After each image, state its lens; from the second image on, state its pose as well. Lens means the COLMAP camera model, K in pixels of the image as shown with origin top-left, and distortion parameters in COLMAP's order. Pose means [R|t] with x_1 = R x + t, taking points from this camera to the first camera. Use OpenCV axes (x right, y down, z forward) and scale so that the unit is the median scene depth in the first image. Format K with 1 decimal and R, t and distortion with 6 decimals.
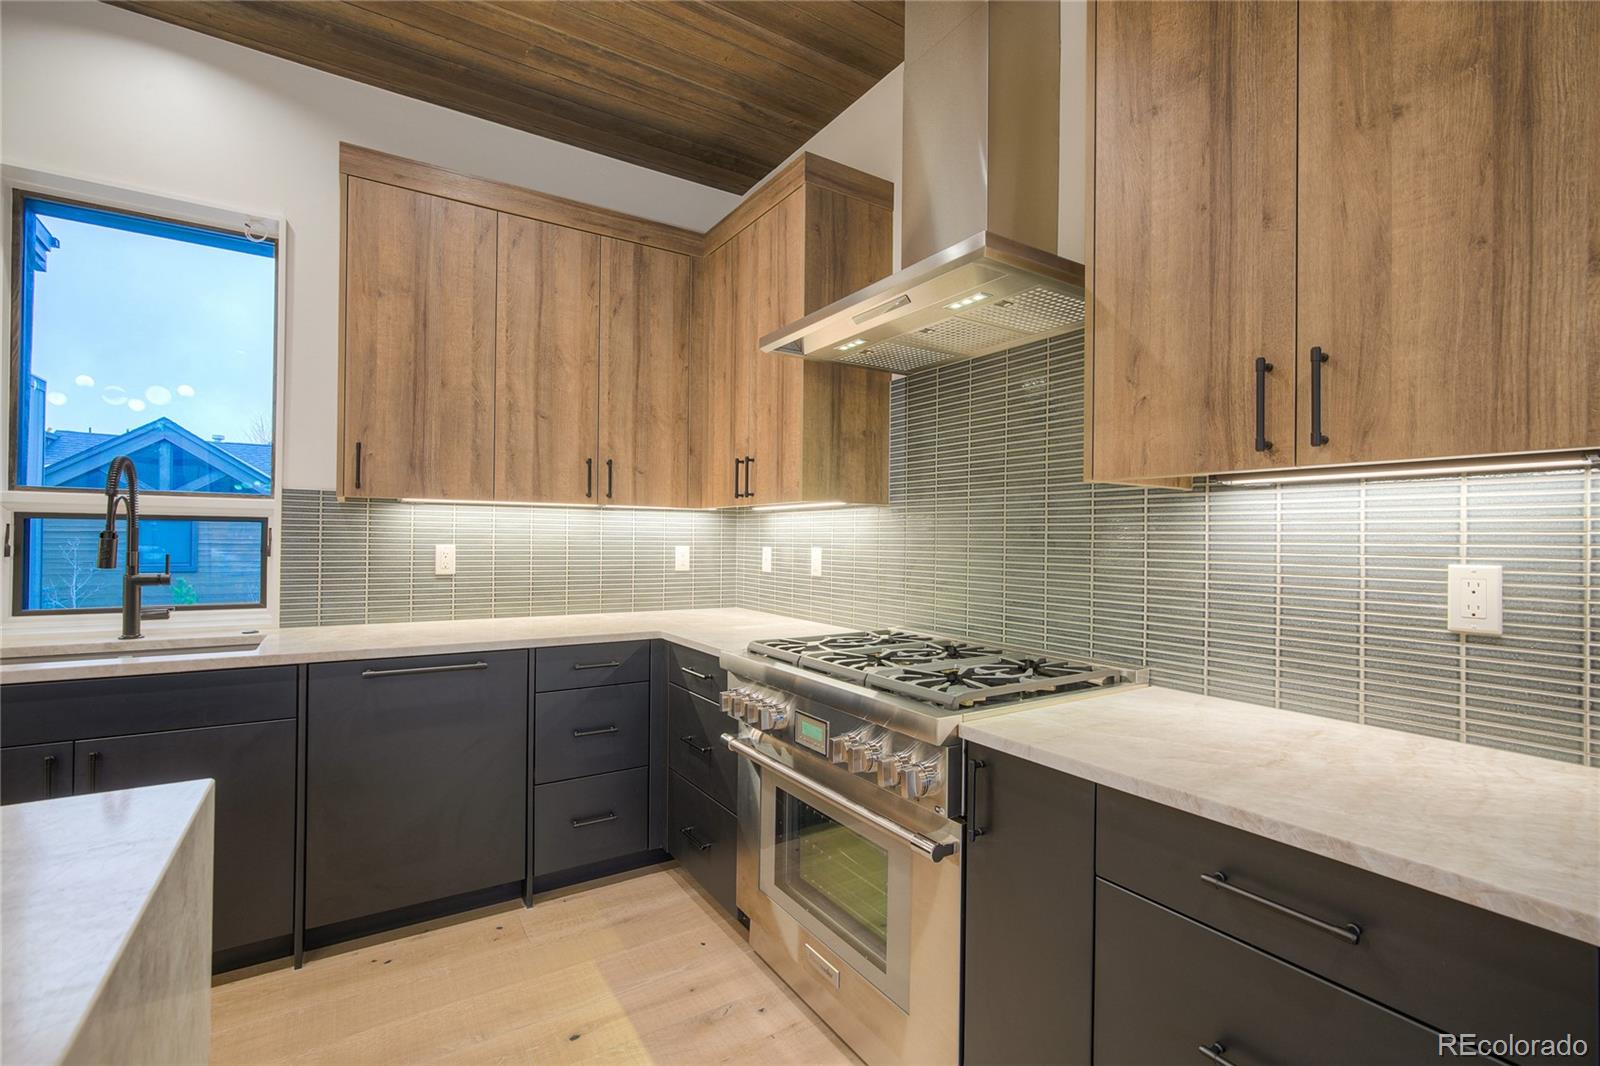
lens RADIAL K [[729.3, 0, 801.1], [0, 729.3, 544.0], [0, 0, 1]] dist [0.001088, 0.000372]
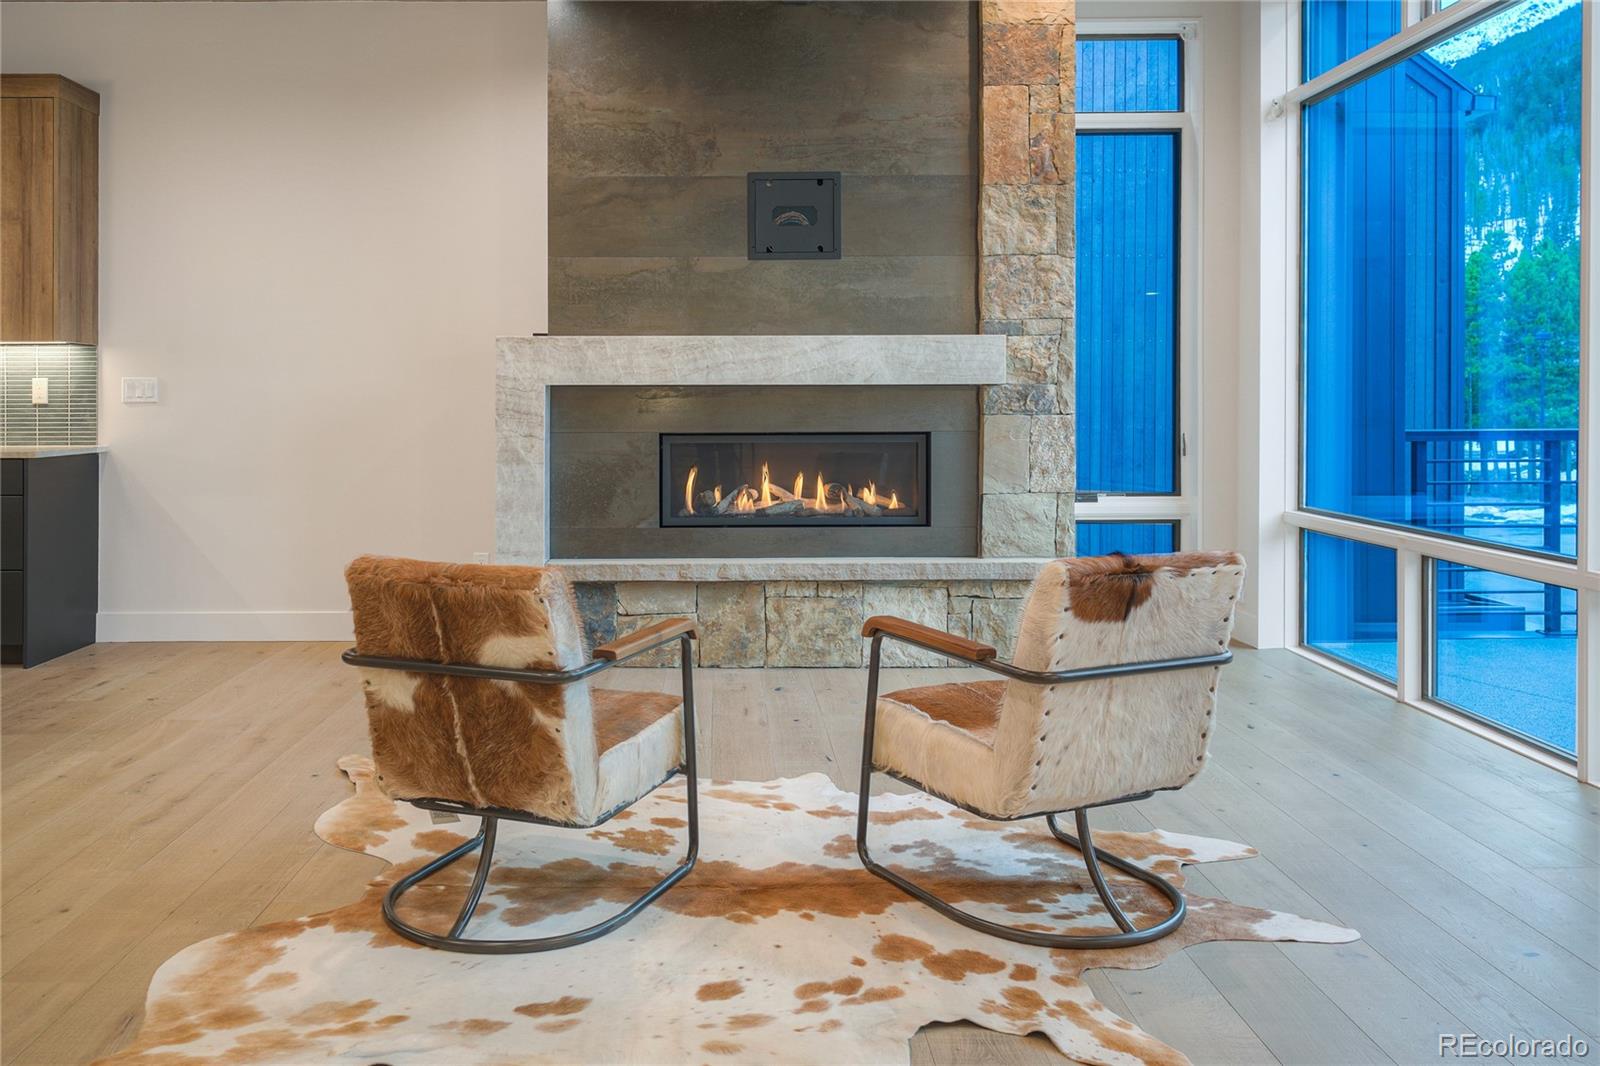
lens RADIAL K [[1349.0, 0, 716.6], [0, 1349.0, 402.1], [0, 0, 1]] dist [0.008805, 0.000050]
pose [[0.550066, -0.012515, 0.835028, -0.877228], [0.015566, 0.999868, 0.004731, 0.062170], [-0.834976, 0.010396, 0.550188, -1.797529]]
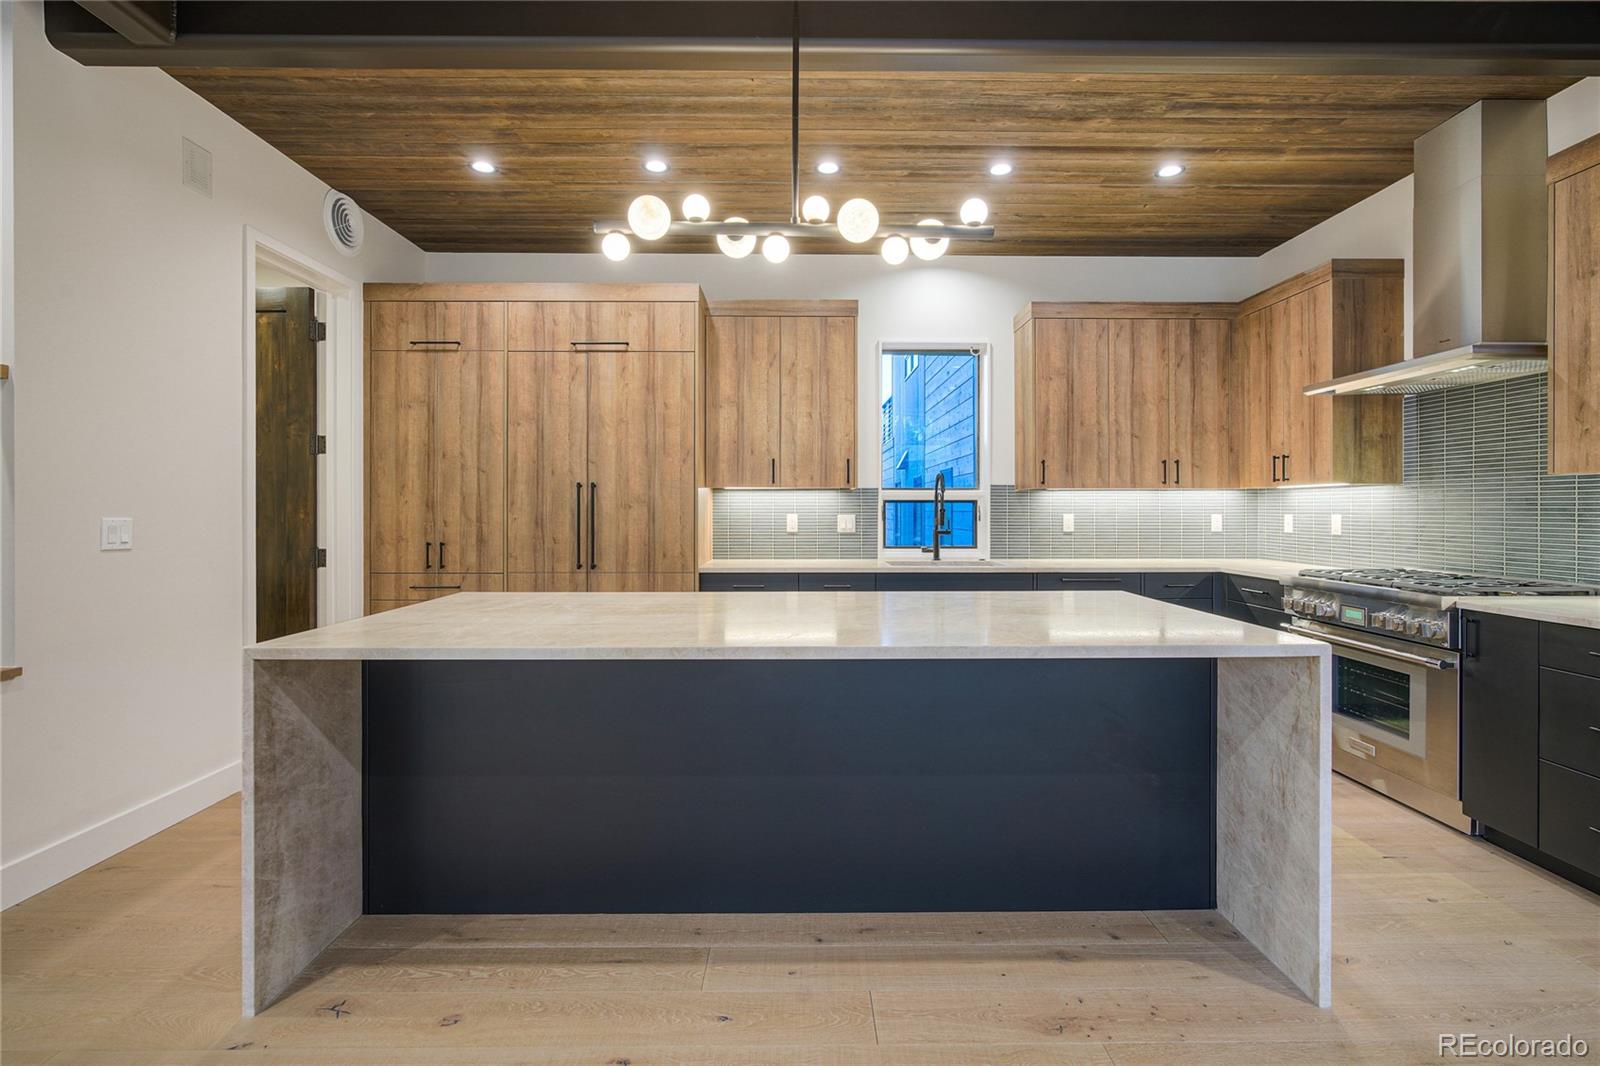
lens RADIAL K [[726.3, 0, 798.1], [0, 726.3, 513.0], [0, 0, 1]] dist [-0.018377, 0.007203]
pose [[0.844385, -0.008324, -0.535672, -0.125783], [0.005745, 0.999962, -0.006483, 0.006054], [0.535705, 0.002397, 0.844402, -0.826212]]
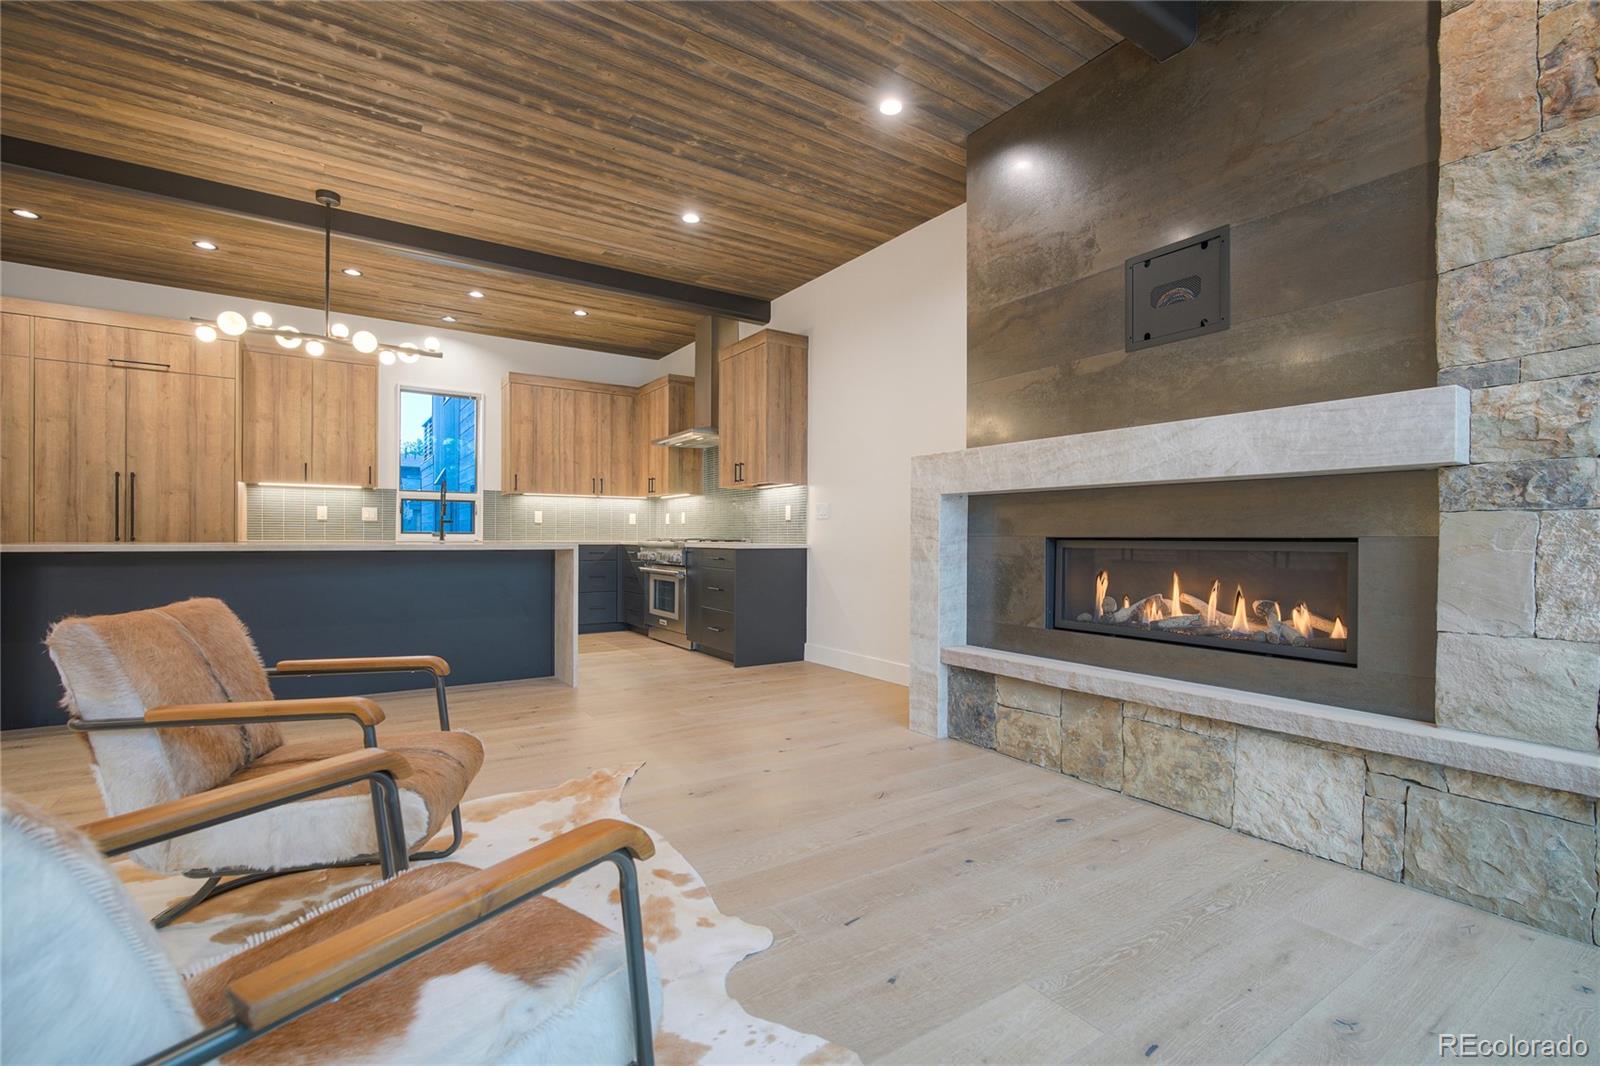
lens RADIAL K [[722.2, 0, 800.0], [0, 722.2, 533.0], [0, 0, 1]] dist [0.001024, 0.001193]
pose [[0.999870, -0.005911, 0.014980, 0.442791], [0.006094, 0.999907, -0.012213, 0.125710], [-0.014906, 0.012303, 0.999813, -1.726833]]
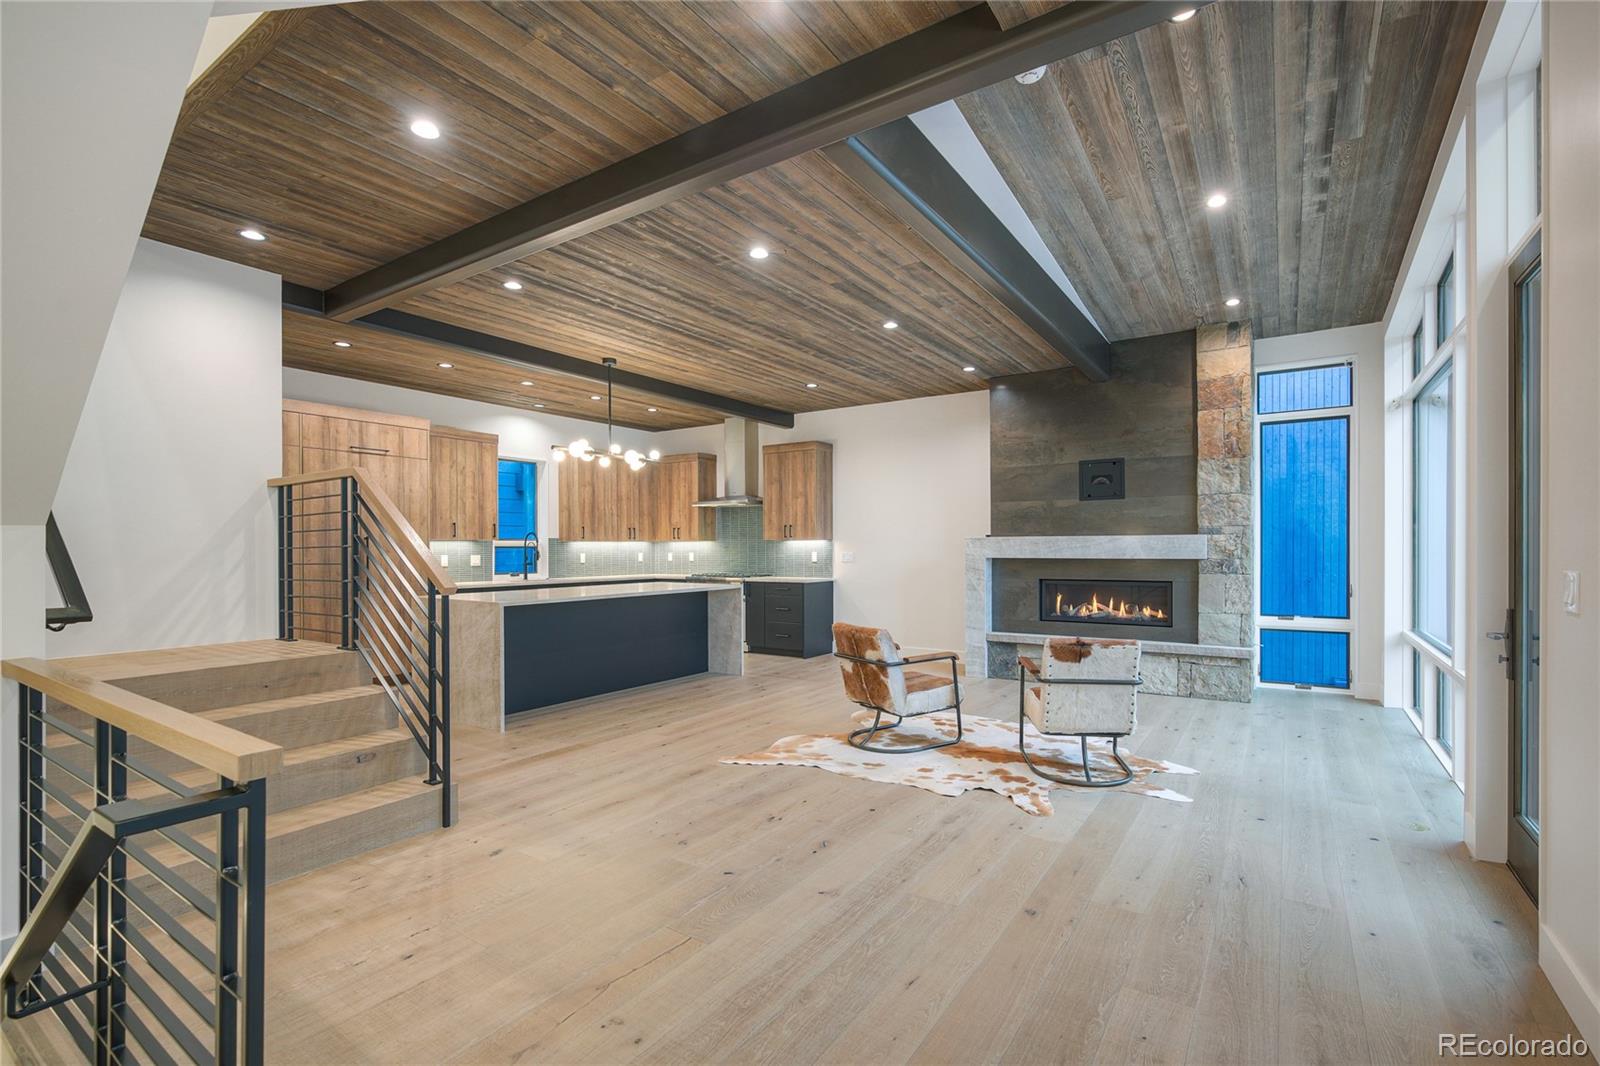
lens RADIAL K [[729.3, 0, 801.1], [0, 729.3, 544.0], [0, 0, 1]] dist [0.001088, 0.000372]
pose [[0.920093, -0.013619, 0.391463, -0.945333], [0.017937, 0.999812, -0.007375, -0.000985], [-0.391289, 0.013808, 0.920164, -2.620233]]
